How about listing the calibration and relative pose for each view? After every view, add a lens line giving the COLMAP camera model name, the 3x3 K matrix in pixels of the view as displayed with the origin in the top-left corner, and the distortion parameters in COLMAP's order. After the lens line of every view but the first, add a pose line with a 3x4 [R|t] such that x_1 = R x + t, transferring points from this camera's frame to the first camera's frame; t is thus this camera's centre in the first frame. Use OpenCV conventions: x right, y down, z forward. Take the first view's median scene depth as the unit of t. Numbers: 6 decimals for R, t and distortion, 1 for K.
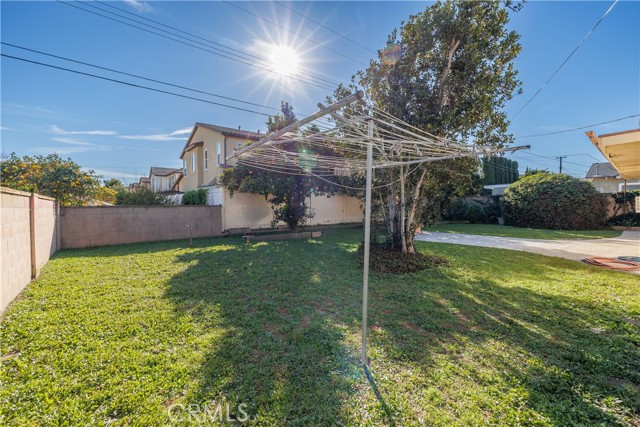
lens RADIAL K [[273.0, 0, 318.9], [0, 273.0, 210.7], [0, 0, 1]] dist [-0.005003, 0.000465]
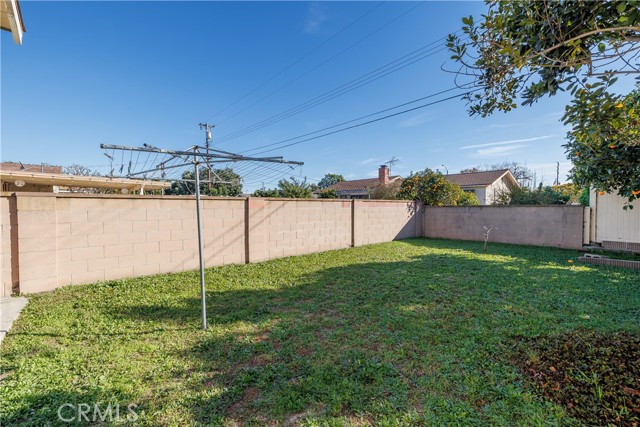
lens RADIAL K [[273.0, 0, 319.0], [0, 273.0, 211.8], [0, 0, 1]] dist [-0.005003, 0.000465]
pose [[0.014927, 0.029094, -0.999465, 1.041775], [-0.016685, 0.999445, 0.028844, -0.041232], [0.999749, 0.016245, 0.015404, 1.062911]]
